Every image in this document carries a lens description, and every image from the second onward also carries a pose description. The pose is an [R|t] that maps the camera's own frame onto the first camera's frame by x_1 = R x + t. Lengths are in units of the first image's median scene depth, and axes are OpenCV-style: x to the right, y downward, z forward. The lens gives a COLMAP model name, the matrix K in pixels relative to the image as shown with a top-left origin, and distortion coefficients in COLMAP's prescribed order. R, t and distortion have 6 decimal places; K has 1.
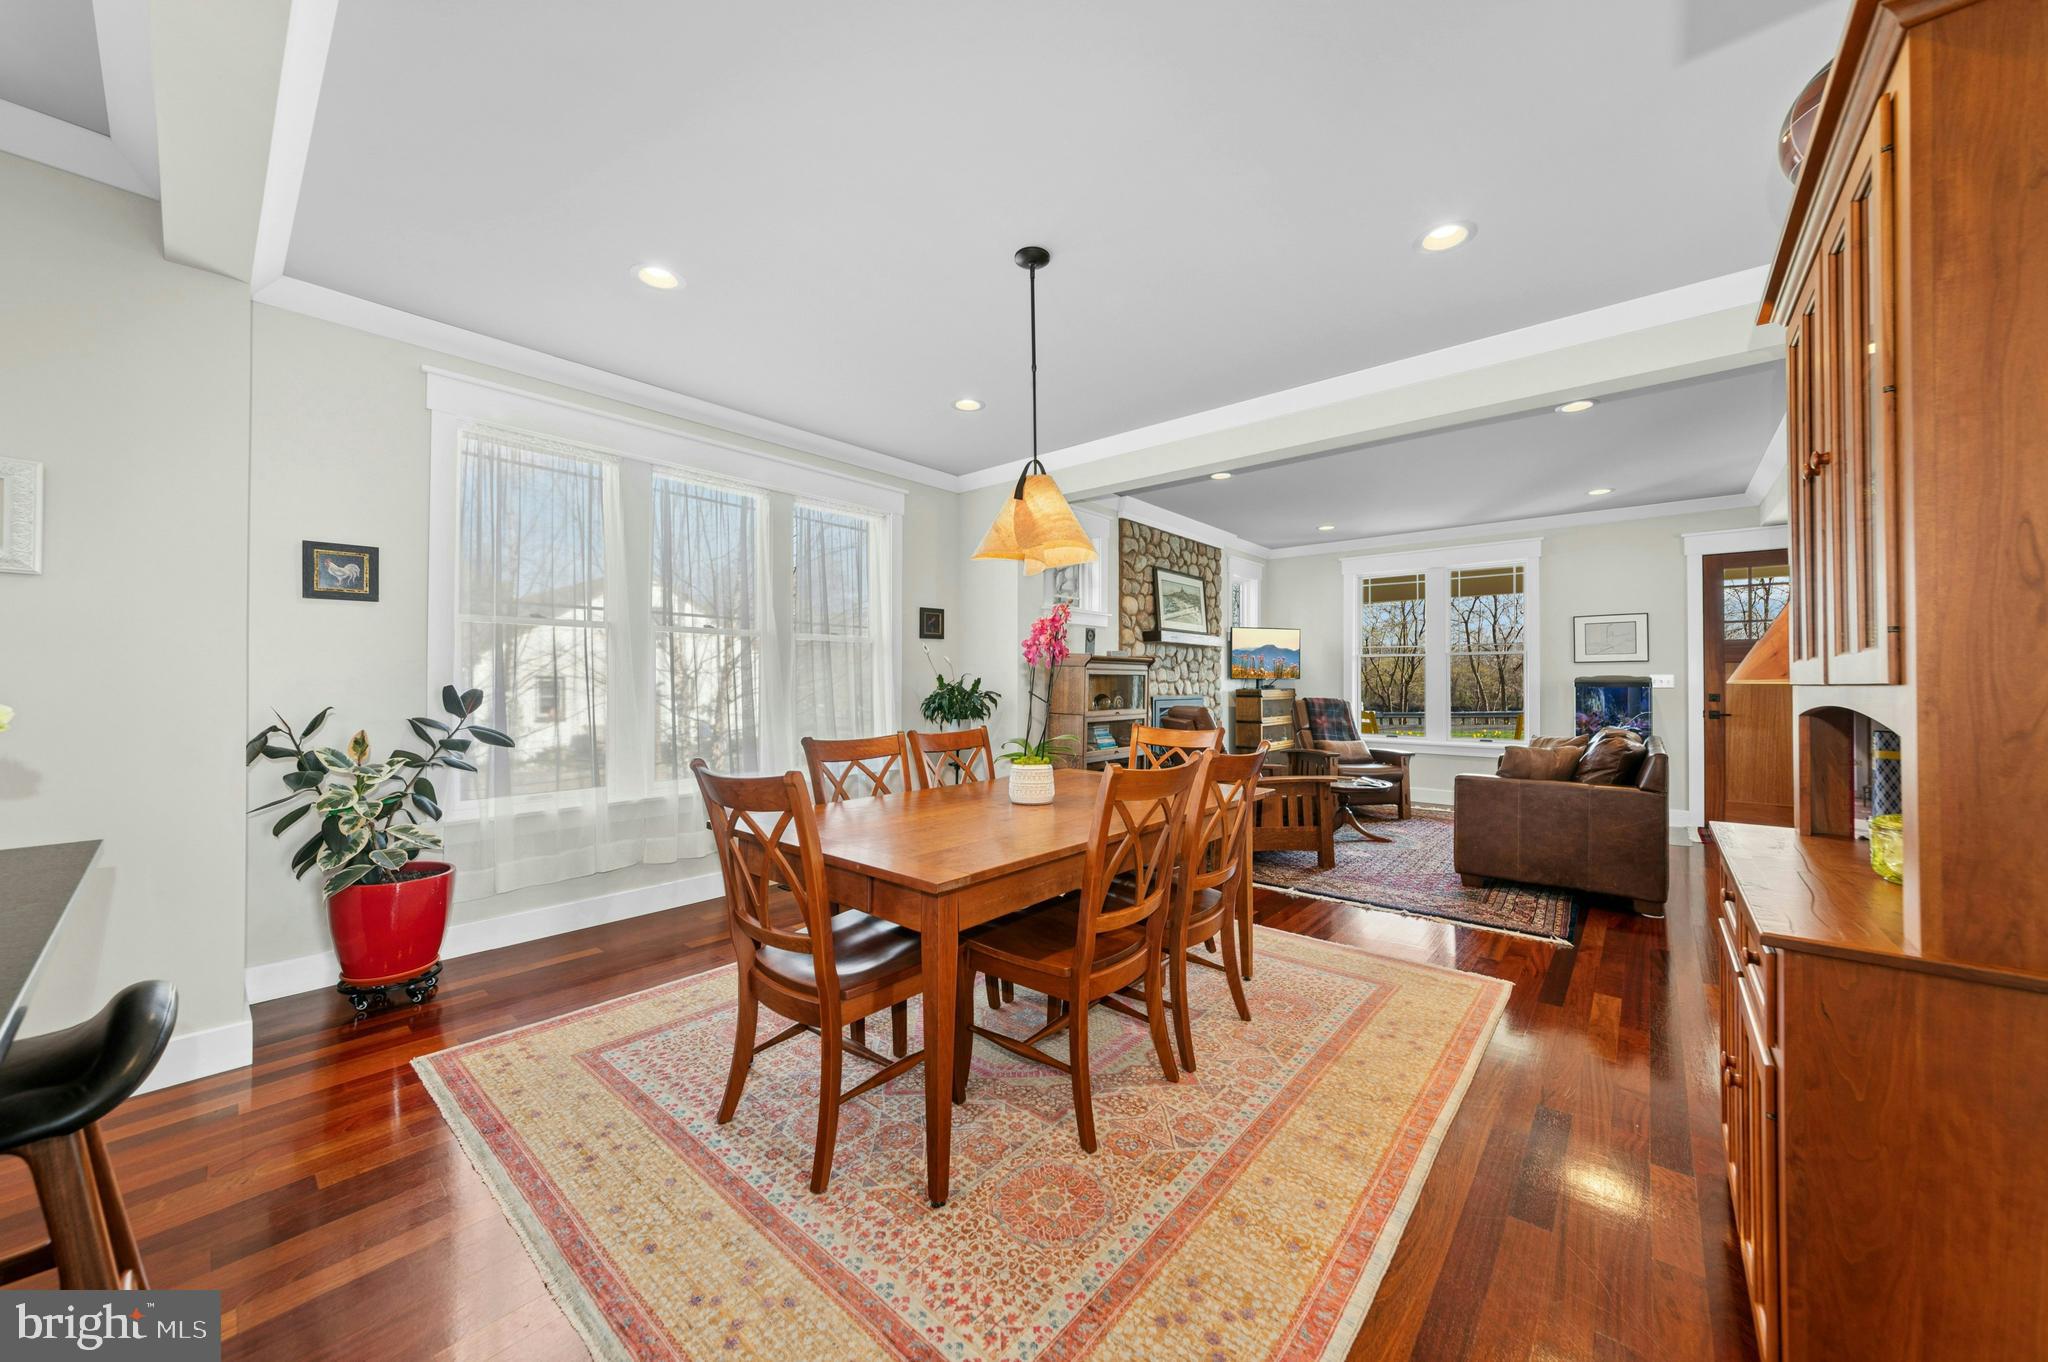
lens RADIAL K [[727.7, 0, 1024.0], [0, 727.7, 681.0], [0, 0, 1]] dist [-0.000589, -0.000052]
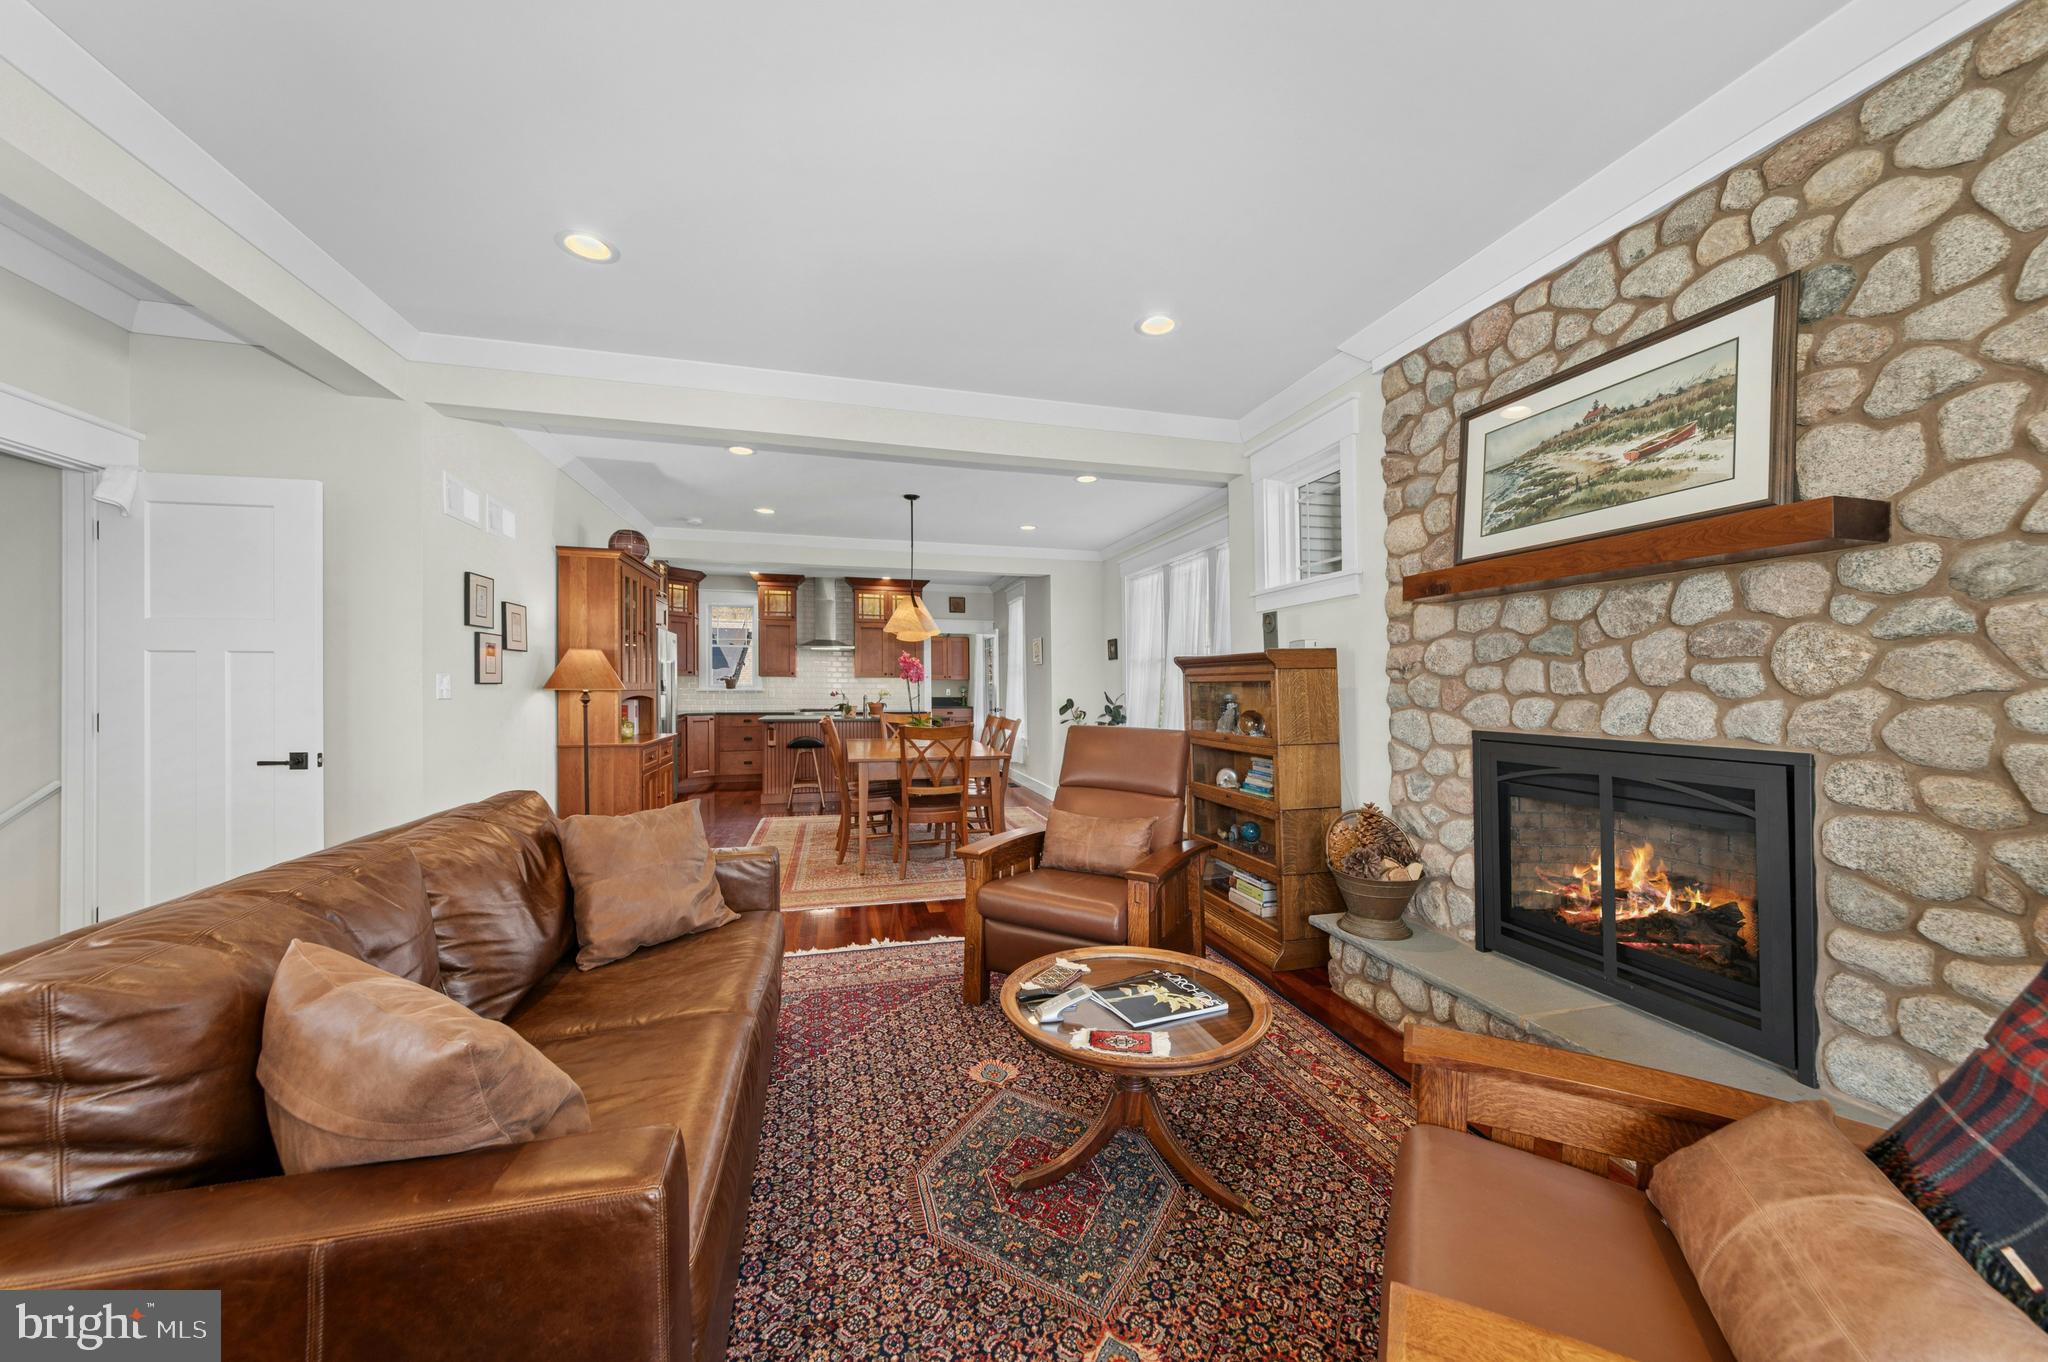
lens RADIAL K [[727.7, 0, 1024.0], [0, 727.7, 681.0], [0, 0, 1]] dist [-0.000589, -0.000052]
pose [[-0.556431, -0.003299, -0.830887, 0.850900], [0.003757, 0.999972, -0.006486, -0.011497], [0.830885, -0.006731, -0.556403, 1.335411]]
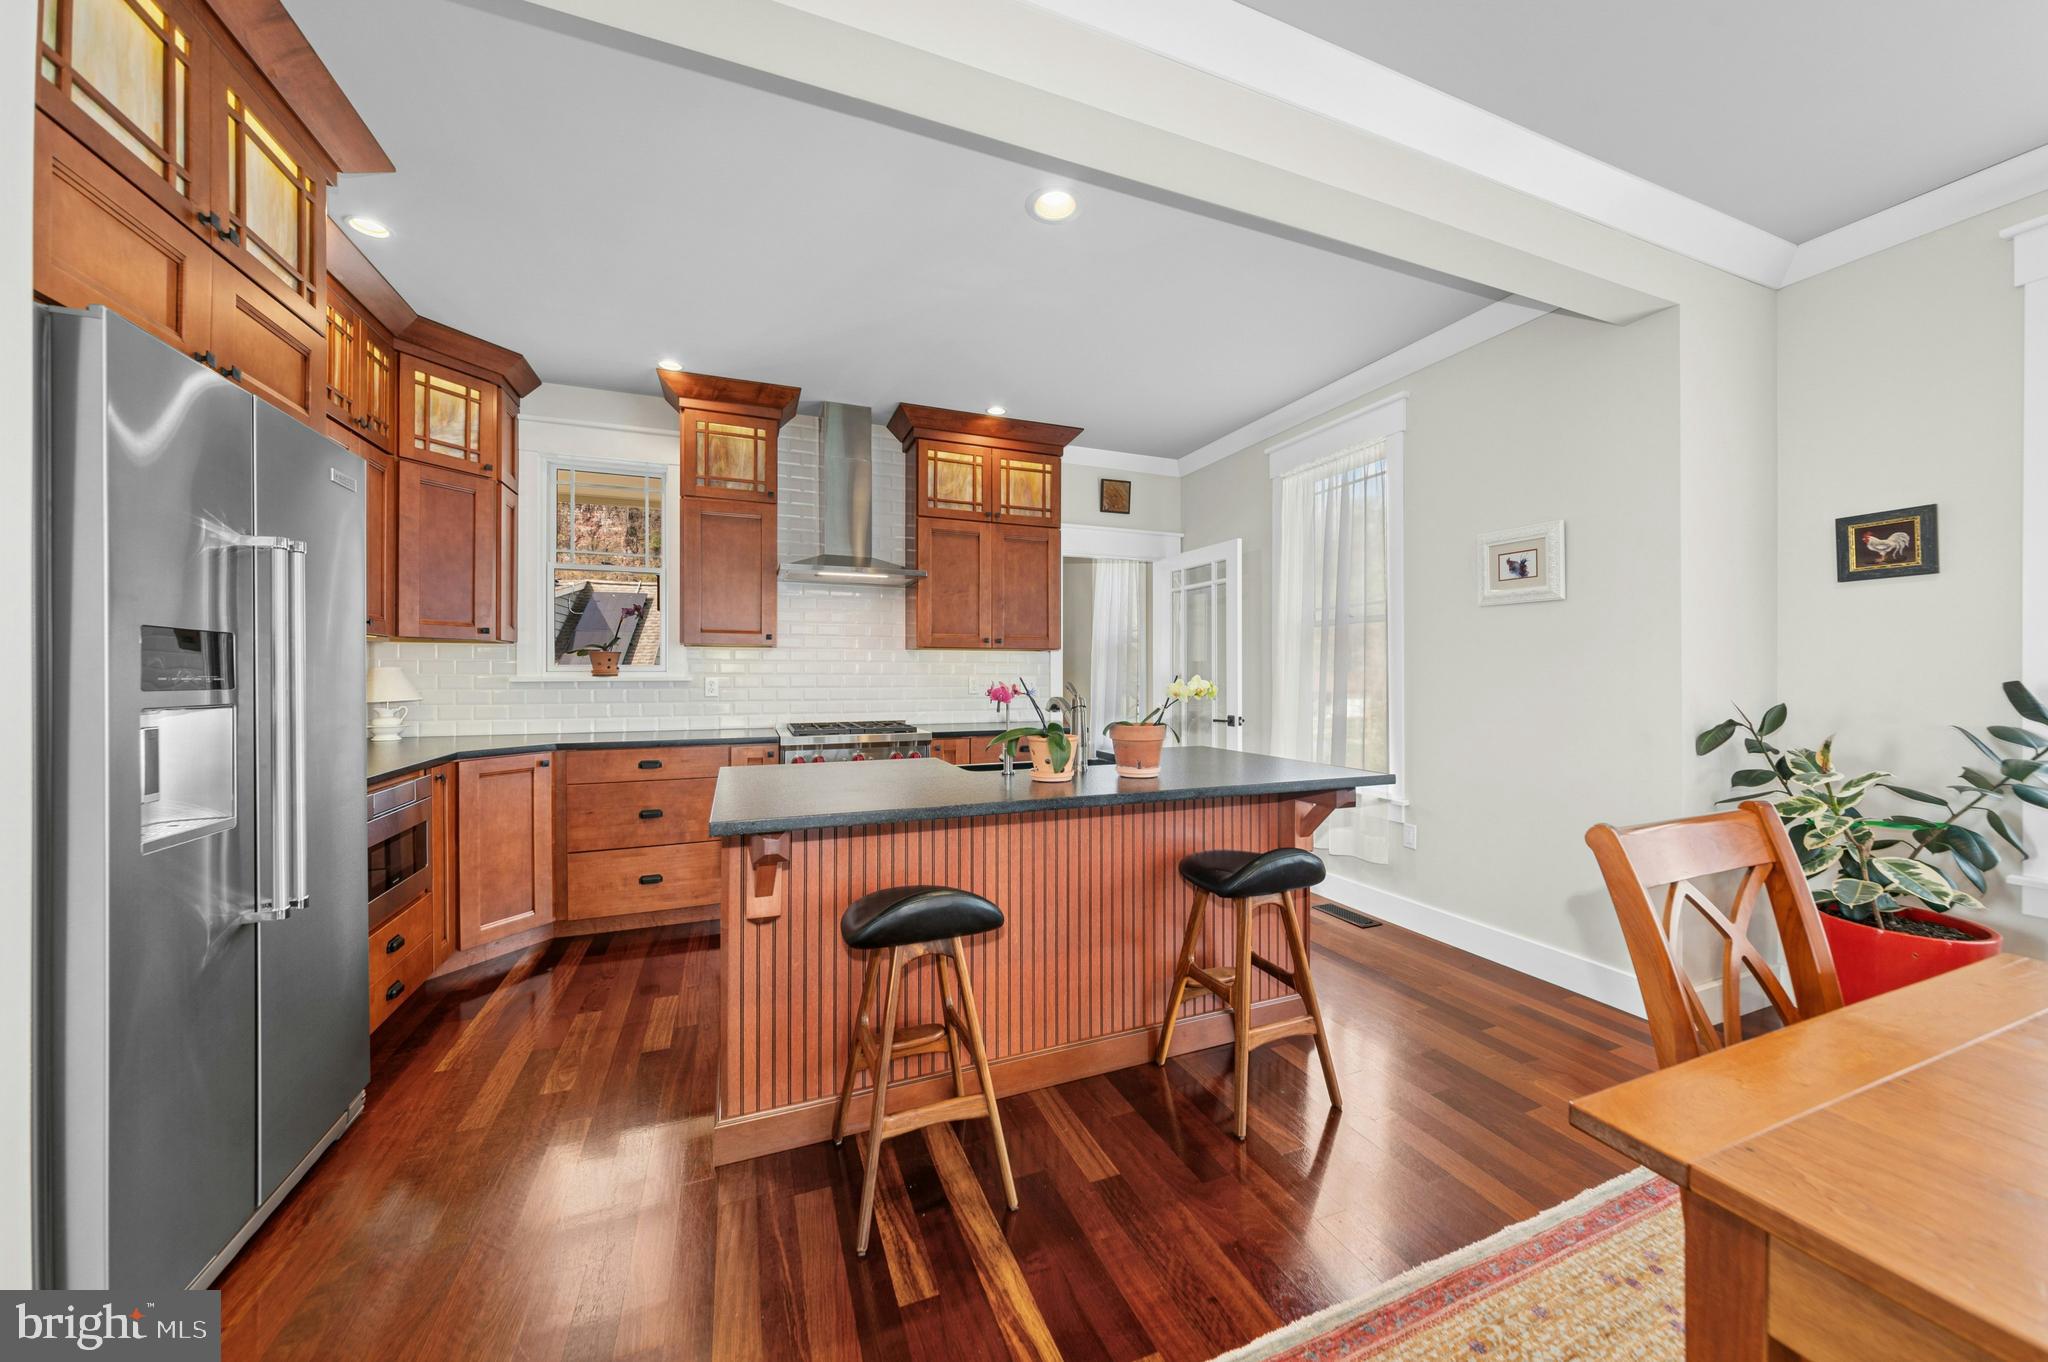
lens RADIAL K [[727.7, 0, 1024.0], [0, 727.7, 681.0], [0, 0, 1]] dist [-0.000589, -0.000052]
pose [[-0.467977, 0.006803, -0.883715, 0.261592], [0.003209, 0.999977, 0.005998, -0.001321], [0.883735, -0.000029, -0.467988, 0.510540]]
